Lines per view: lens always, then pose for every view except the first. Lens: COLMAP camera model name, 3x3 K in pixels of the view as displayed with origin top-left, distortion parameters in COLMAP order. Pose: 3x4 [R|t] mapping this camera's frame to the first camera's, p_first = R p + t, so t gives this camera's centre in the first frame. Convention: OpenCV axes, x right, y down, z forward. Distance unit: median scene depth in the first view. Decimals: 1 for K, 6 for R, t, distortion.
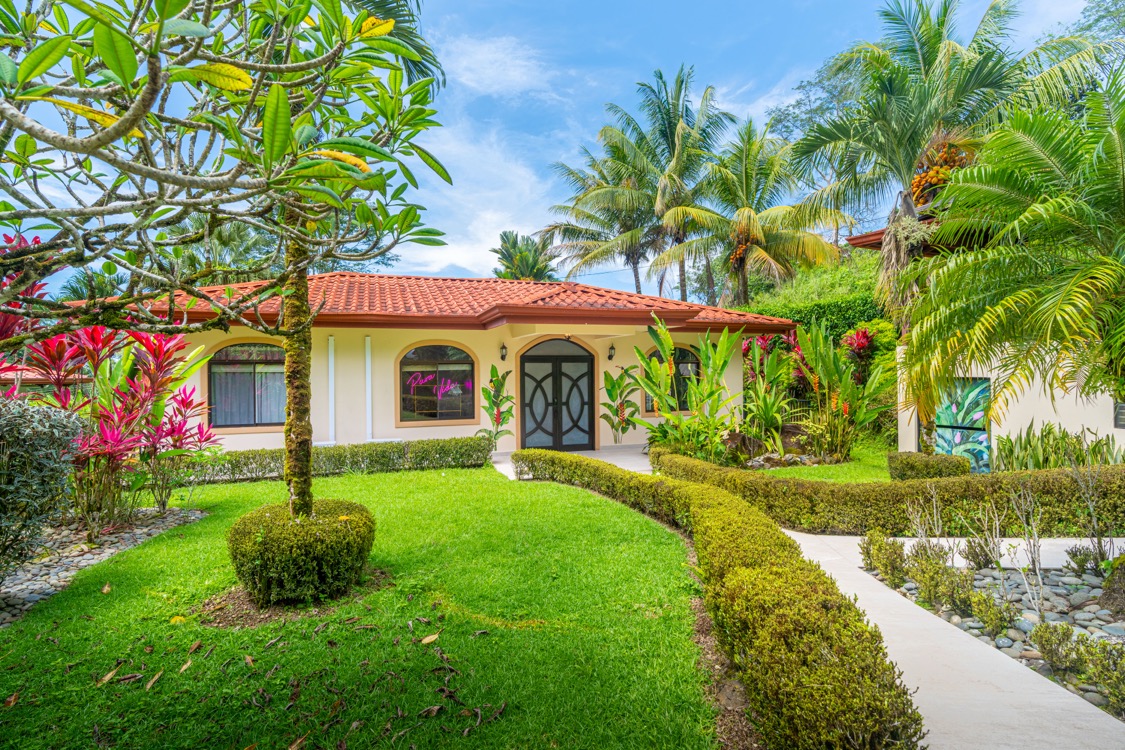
lens RADIAL K [[546.1, 0, 561.6], [0, 546.1, 369.2], [0, 0, 1]] dist [-0.005437, 0.000149]
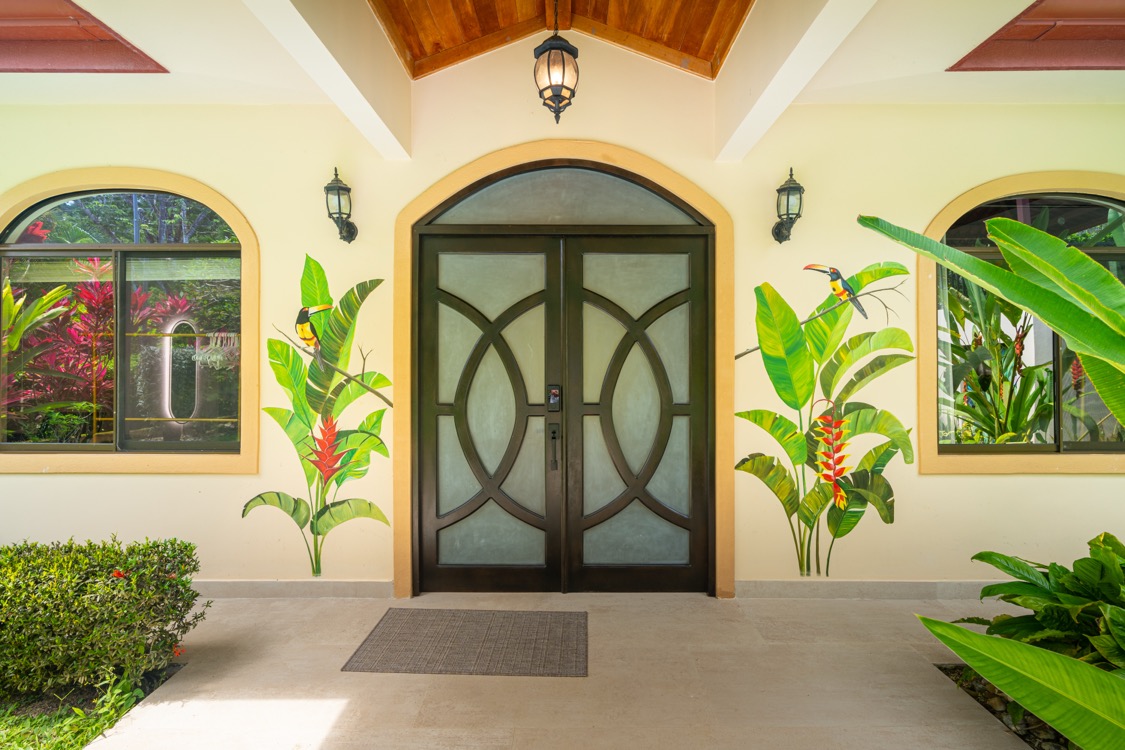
lens RADIAL K [[546.1, 0, 610.3], [0, 546.1, 365.4], [0, 0, 1]] dist [-0.005437, 0.000149]
pose [[0.943205, 0.007098, -0.332136, 0.105247], [-0.009488, 0.999939, -0.005576, 0.045539], [0.332077, 0.008411, 0.943215, 0.789438]]
